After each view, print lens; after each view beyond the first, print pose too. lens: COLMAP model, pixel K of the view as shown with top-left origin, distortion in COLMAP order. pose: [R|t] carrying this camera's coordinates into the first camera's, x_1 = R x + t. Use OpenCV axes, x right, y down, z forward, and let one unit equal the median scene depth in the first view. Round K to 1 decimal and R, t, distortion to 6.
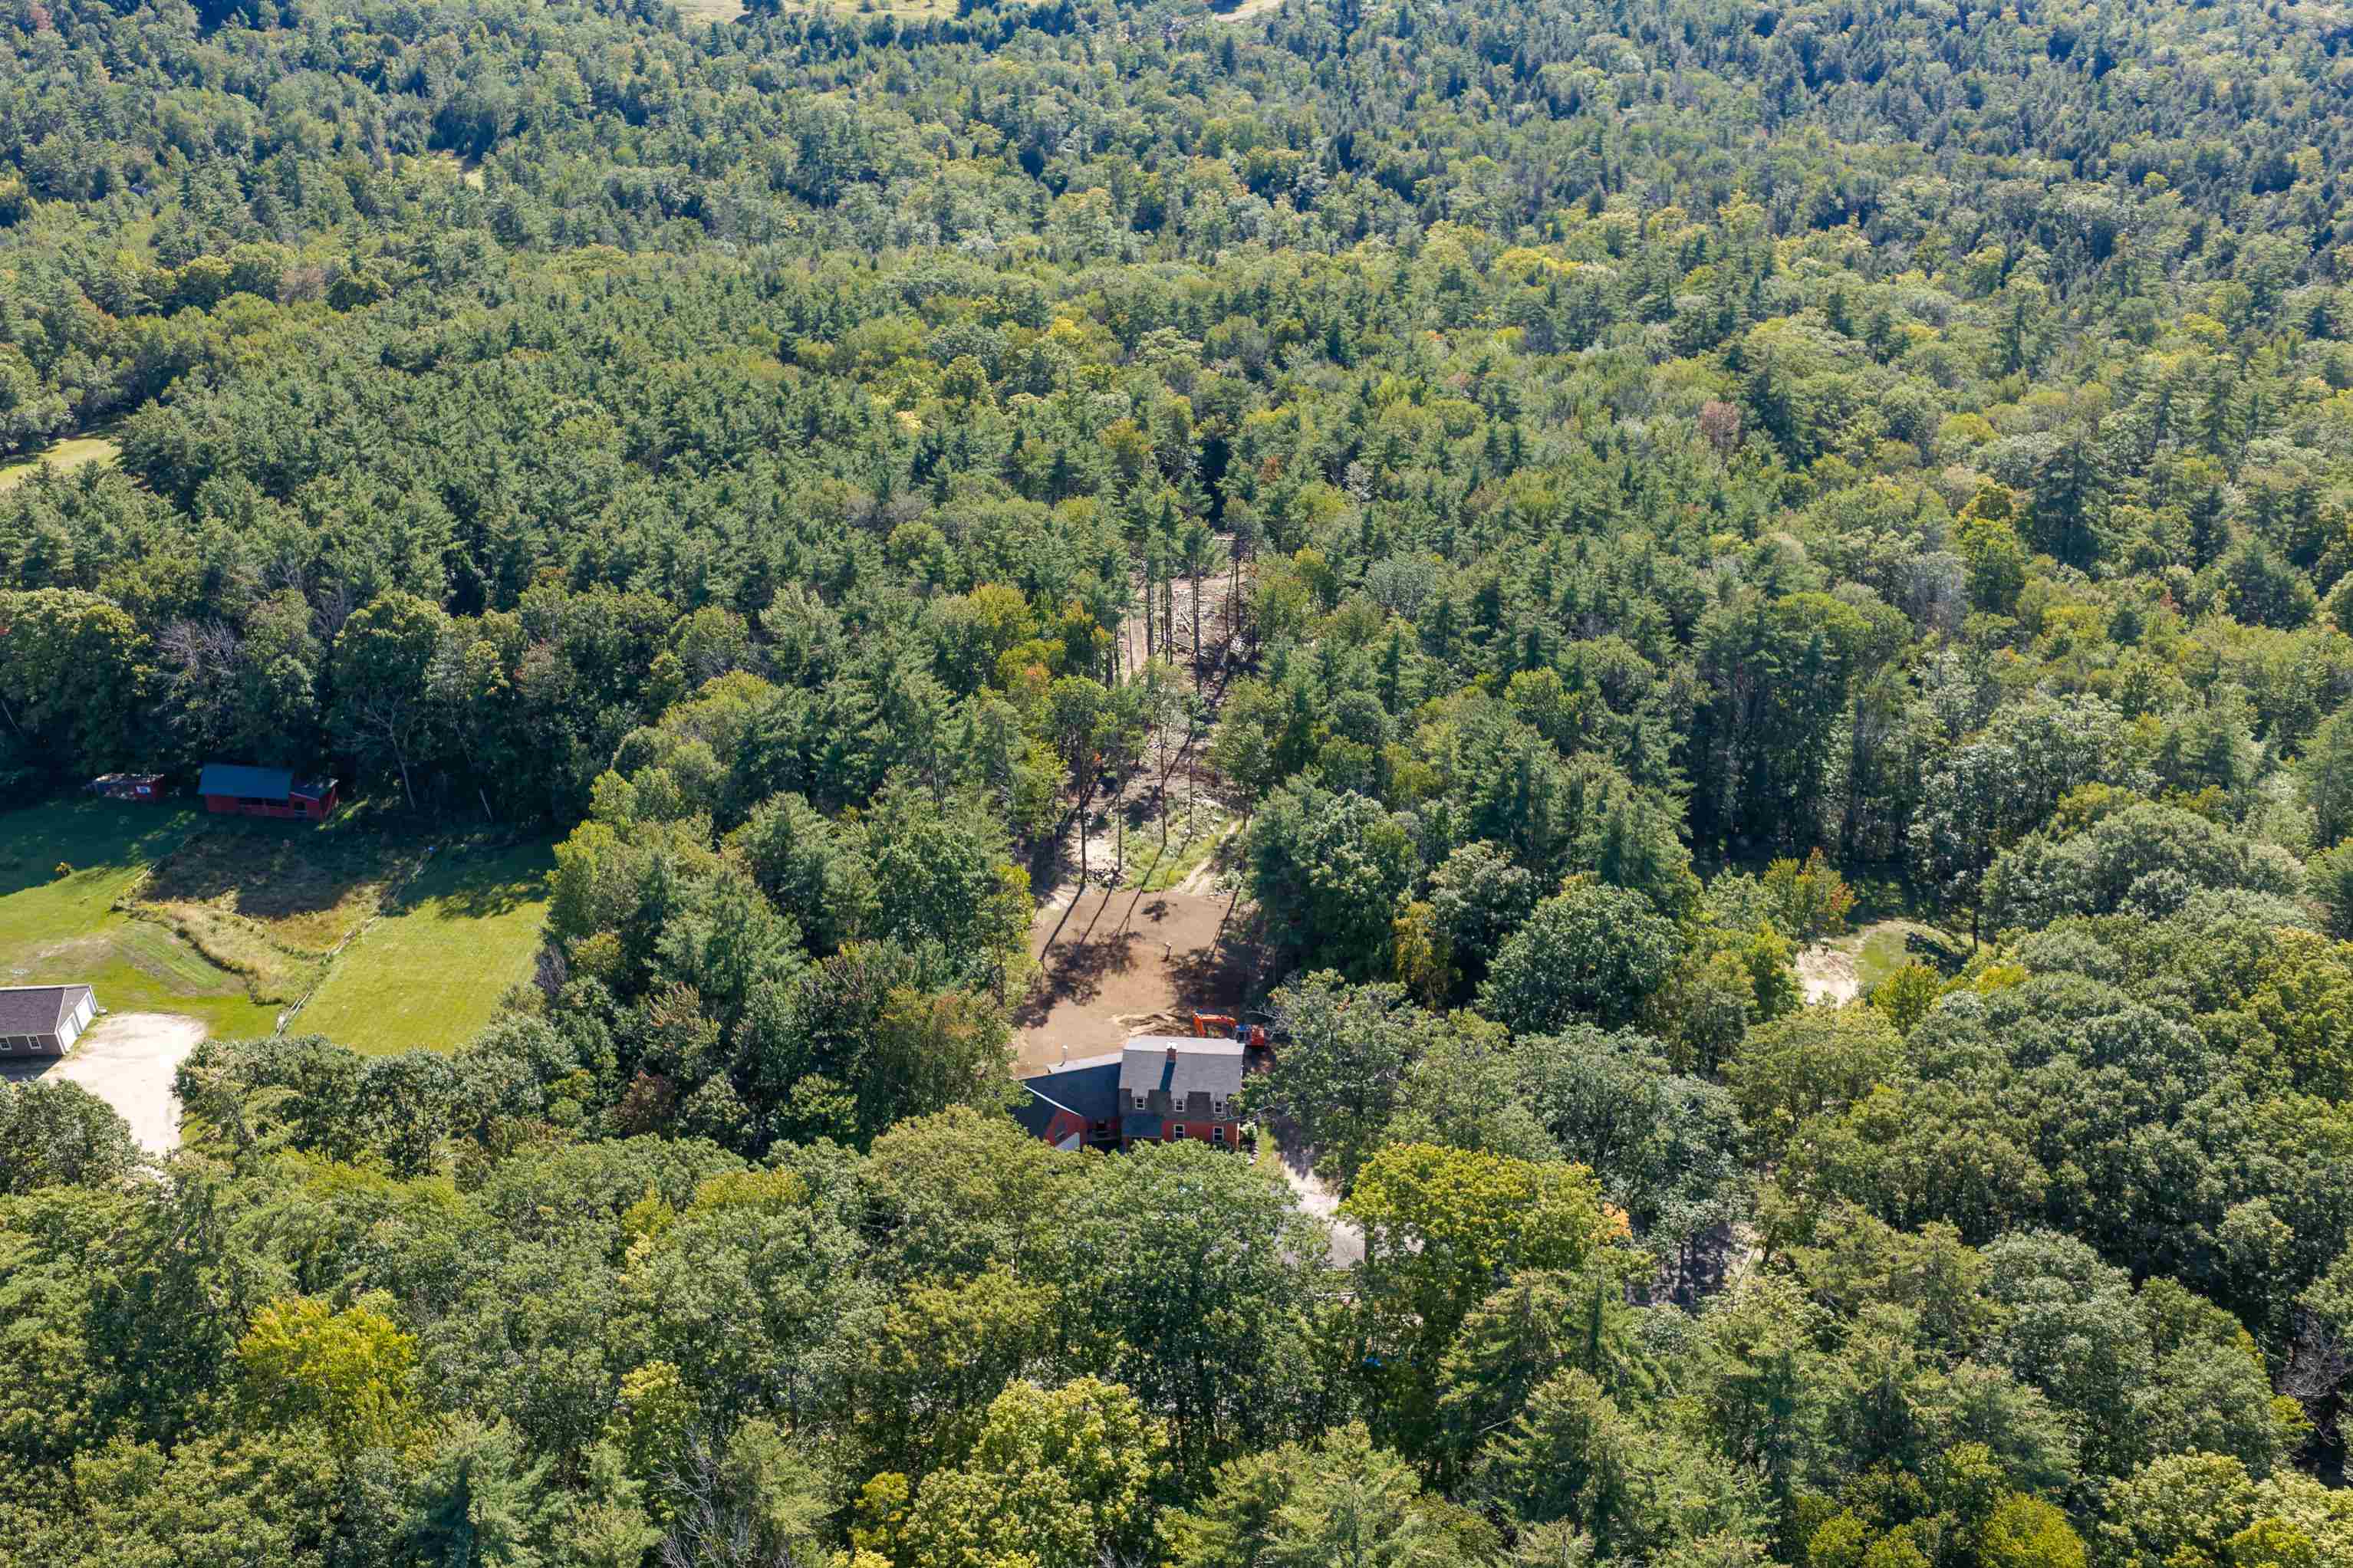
lens RADIAL K [[1984.8, 0, 1175.1], [0, 1984.8, 791.8], [0, 0, 1]] dist [0.010550, -0.023771]
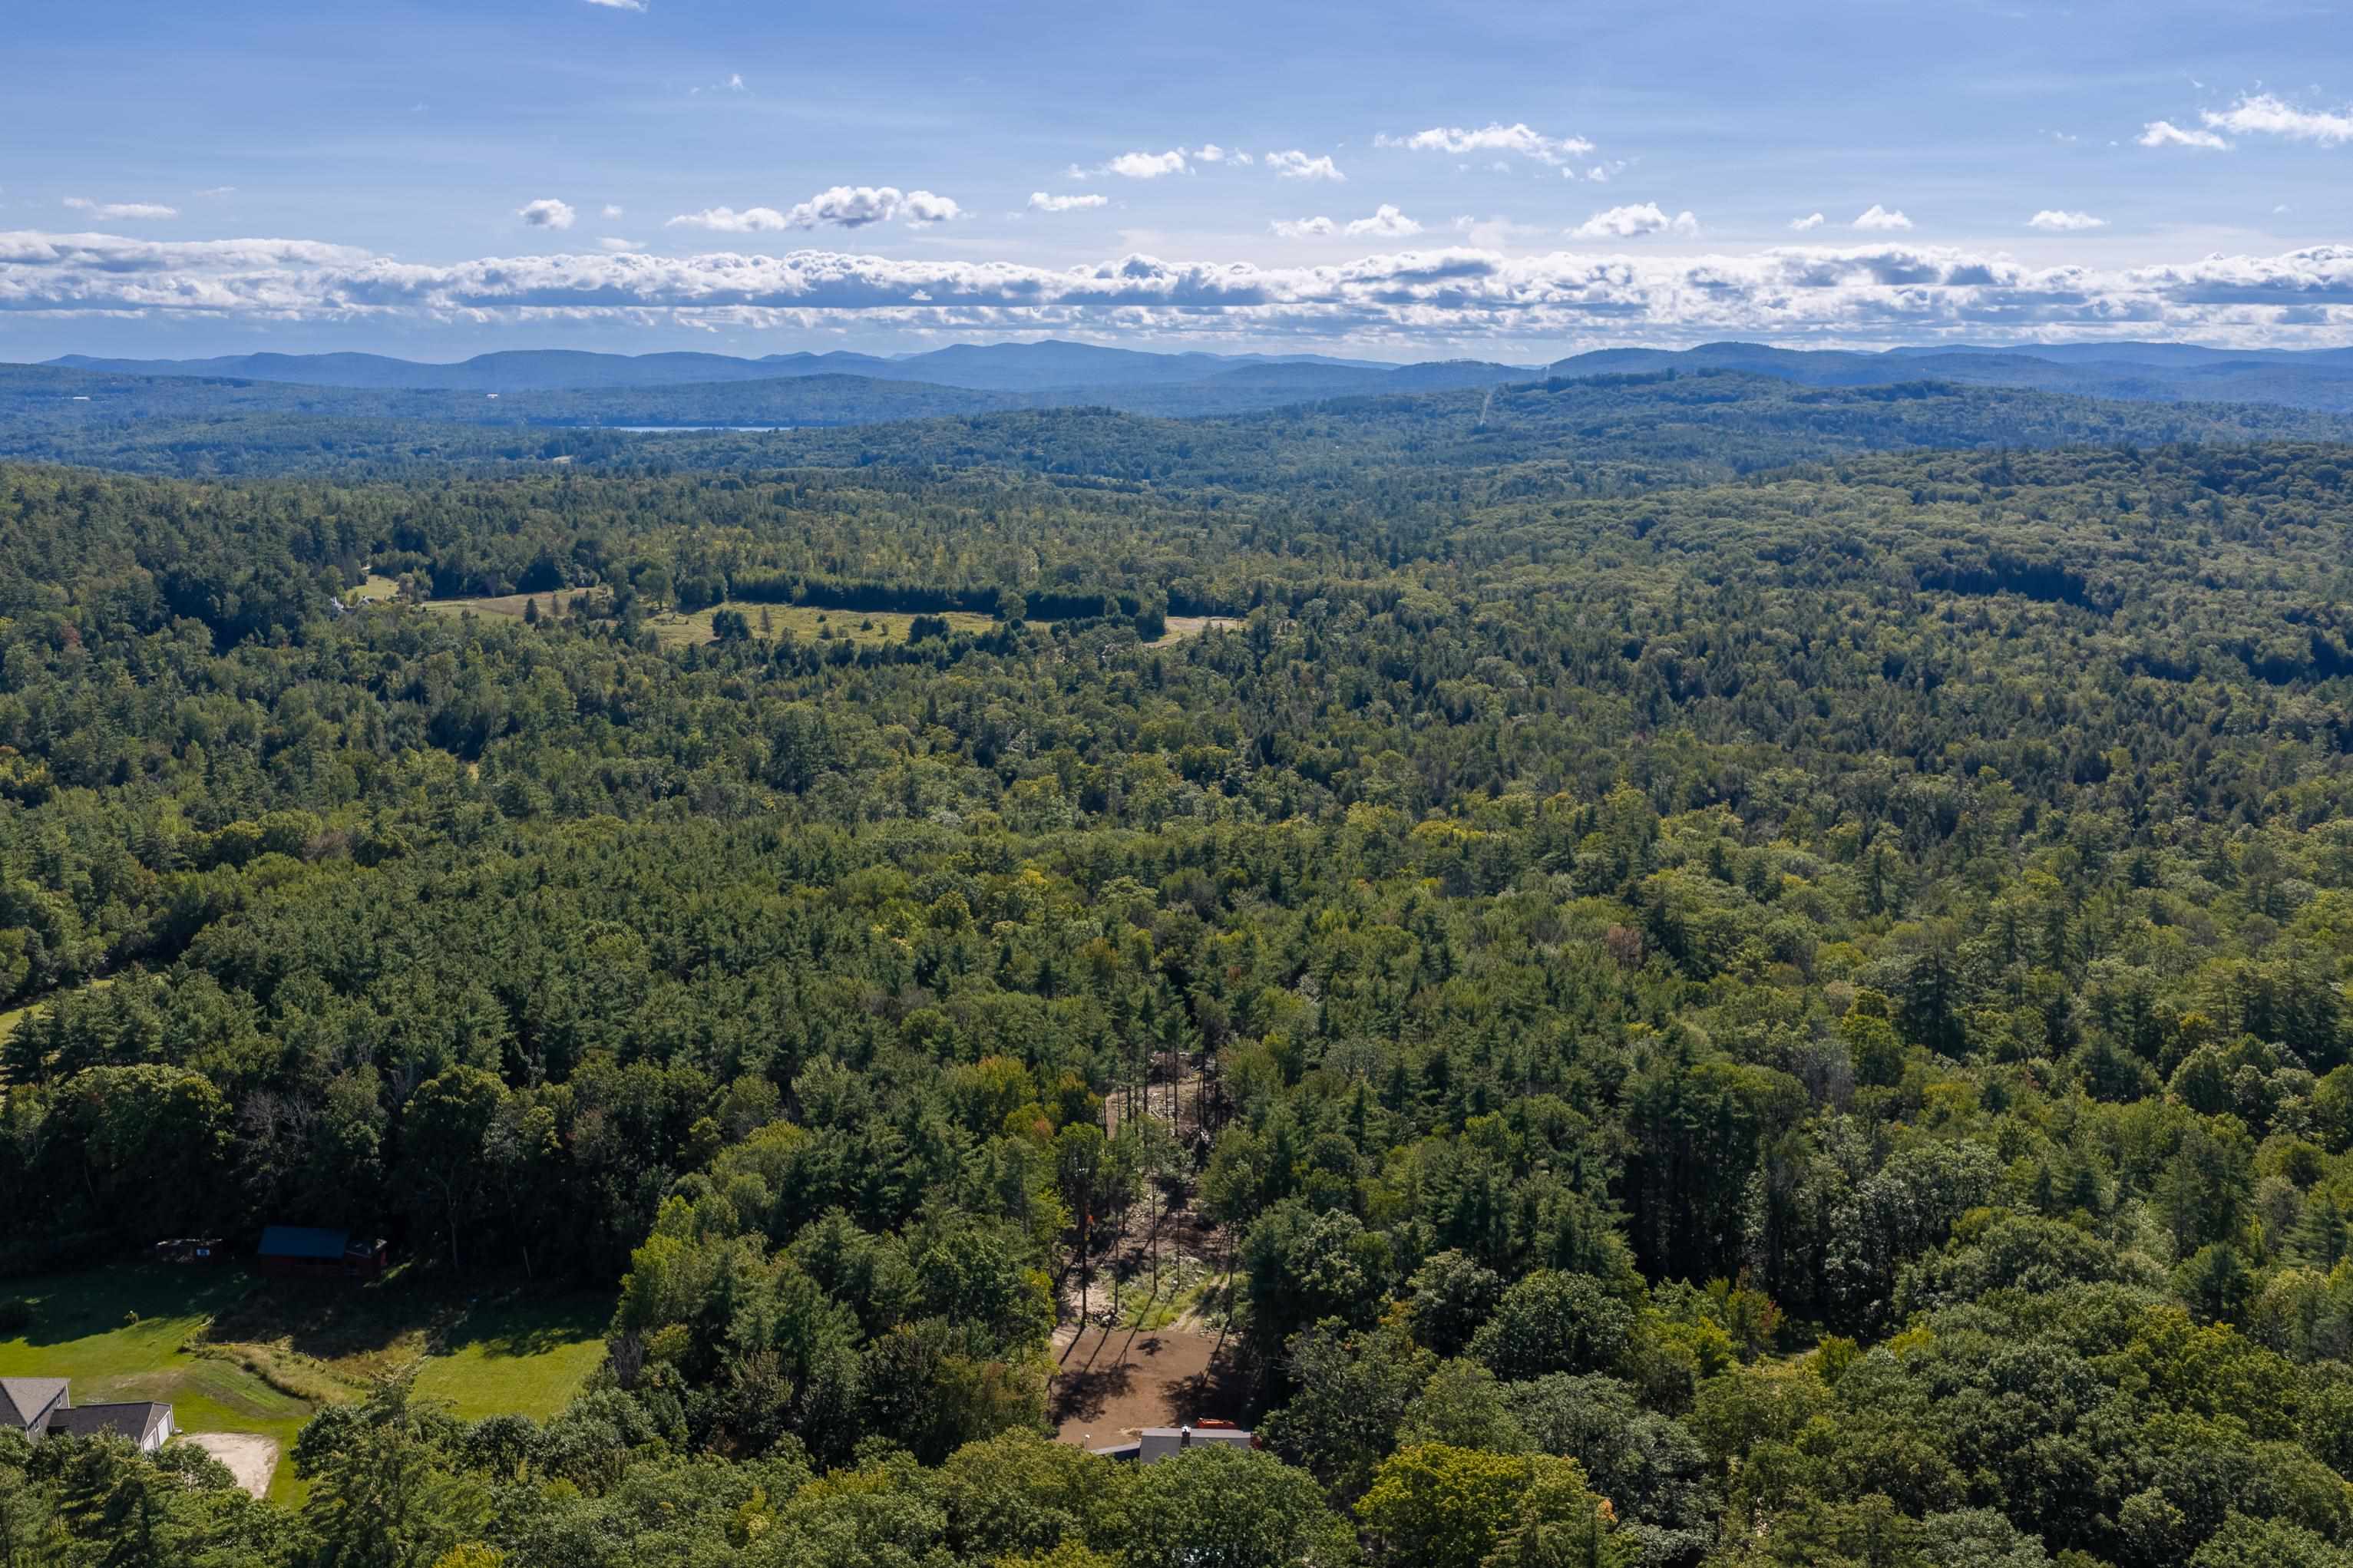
lens RADIAL K [[1984.8, 0, 1169.9], [0, 1984.8, 763.0], [0, 0, 1]] dist [0.010550, -0.023771]
pose [[0.999074, 0.001288, 0.043002, -0.045282], [0.012391, 0.948579, -0.316297, 0.097364], [-0.041198, 0.316537, 0.947685, -0.126535]]
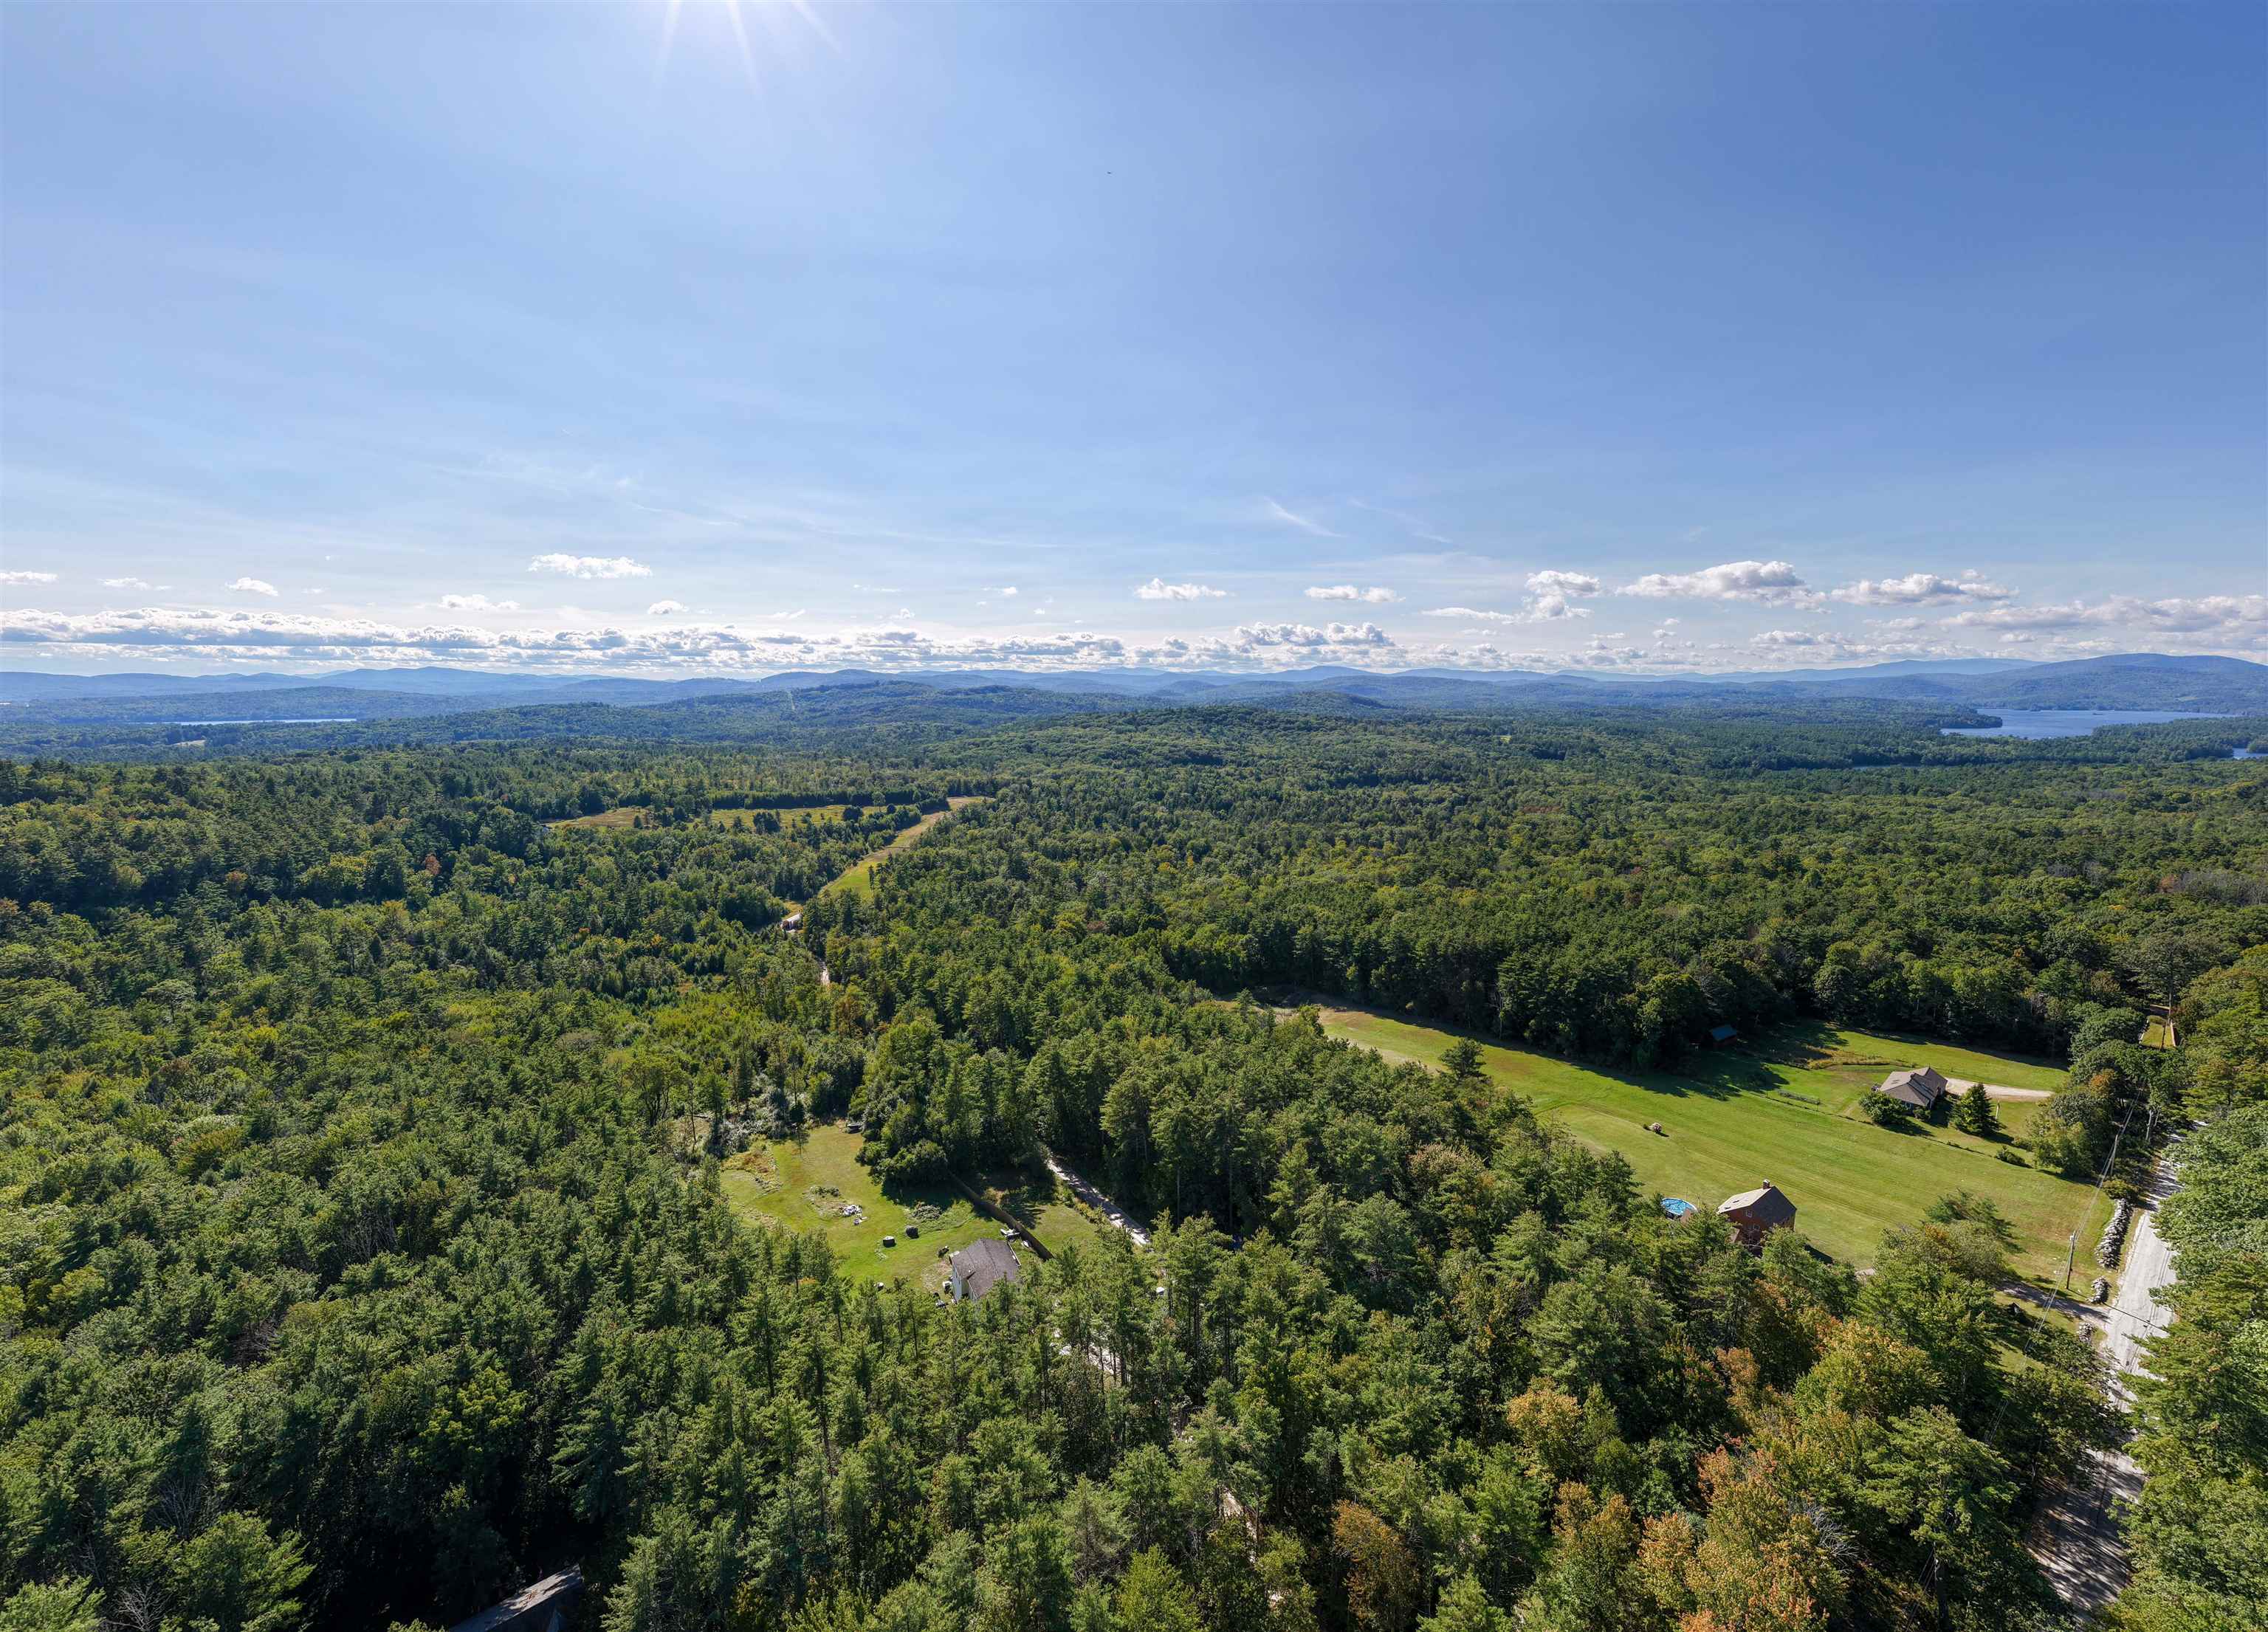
lens RADIAL K [[904.2, 0, 1133.0], [0, 904.2, 796.0], [0, 0, 1]] dist [-0.001021, -0.000977]
pose [[0.782183, -0.073607, 0.618685, -1.876897], [0.305730, 0.910571, -0.278190, -0.190860], [-0.542880, 0.406746, 0.734737, 0.400247]]
